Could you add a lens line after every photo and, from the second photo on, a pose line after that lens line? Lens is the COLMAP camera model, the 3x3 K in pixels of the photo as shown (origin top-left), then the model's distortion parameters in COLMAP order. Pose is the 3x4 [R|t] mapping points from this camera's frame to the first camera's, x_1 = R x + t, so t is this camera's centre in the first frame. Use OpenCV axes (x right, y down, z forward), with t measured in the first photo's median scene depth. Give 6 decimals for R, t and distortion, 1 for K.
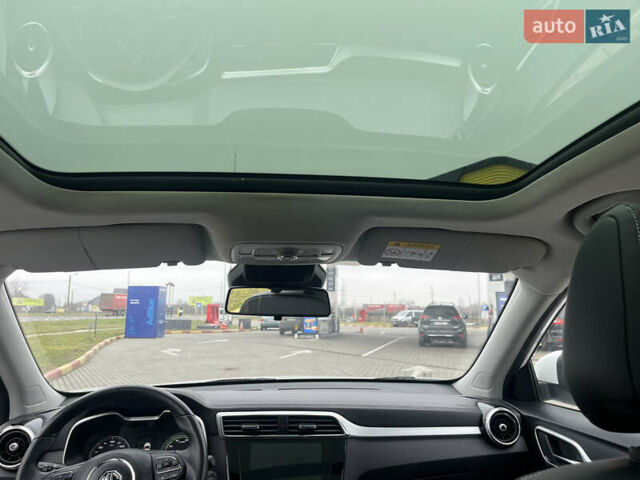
lens RADIAL K [[485.5, 0, 320.0], [0, 485.5, 240.0], [0, 0, 1]] dist [0.084532, -0.123565]
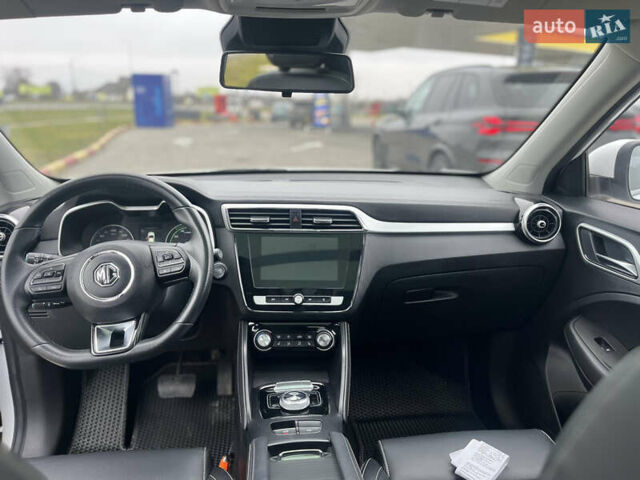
lens RADIAL K [[485.5, 0, 320.0], [0, 485.5, 240.0], [0, 0, 1]] dist [0.084532, -0.123565]
pose [[0.999696, 0.017237, -0.017643, -0.013625], [-0.008604, 0.914049, 0.405512, 0.049304], [0.023117, -0.405236, 0.913920, 0.166014]]
